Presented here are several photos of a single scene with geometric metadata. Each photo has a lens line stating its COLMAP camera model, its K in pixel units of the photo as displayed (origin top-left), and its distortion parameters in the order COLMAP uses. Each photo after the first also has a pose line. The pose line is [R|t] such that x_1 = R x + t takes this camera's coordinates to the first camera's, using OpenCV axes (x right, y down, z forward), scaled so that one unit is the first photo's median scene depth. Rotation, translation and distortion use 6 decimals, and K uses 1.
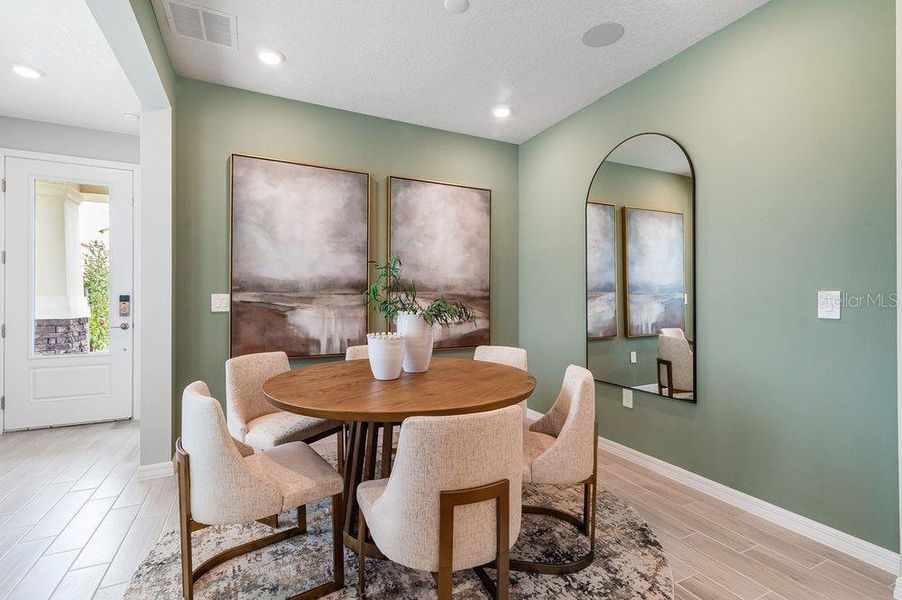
lens RADIAL K [[410.5, 0, 453.9], [0, 410.5, 298.3], [0, 0, 1]] dist [0.020708, -0.000125]
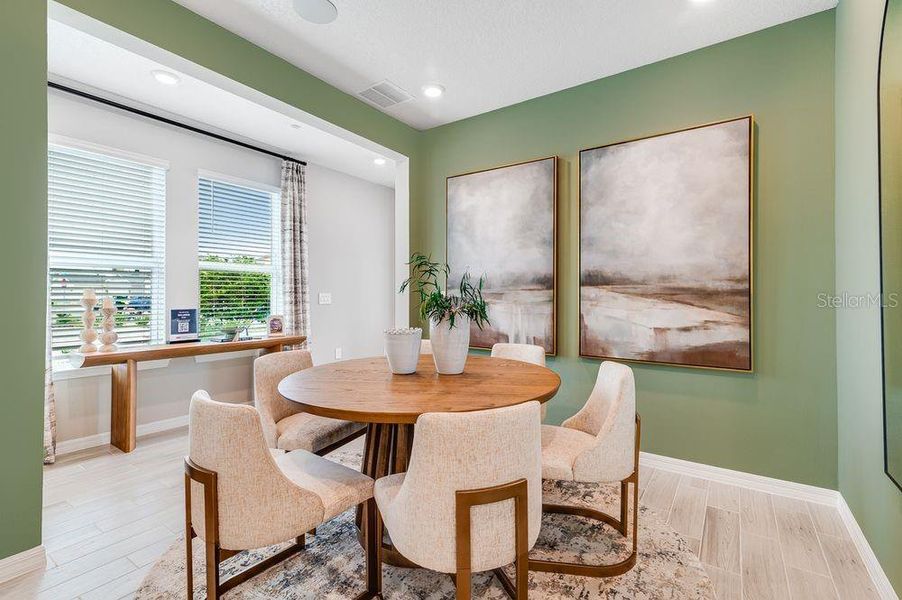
lens RADIAL K [[410.5, 0, 453.9], [0, 410.5, 298.3], [0, 0, 1]] dist [0.020708, -0.000125]
pose [[0.493649, 0.001138, -0.869660, 0.467618], [-0.000633, 0.999999, 0.000949, 0.008664], [0.869661, 0.000082, 0.493650, 0.355993]]
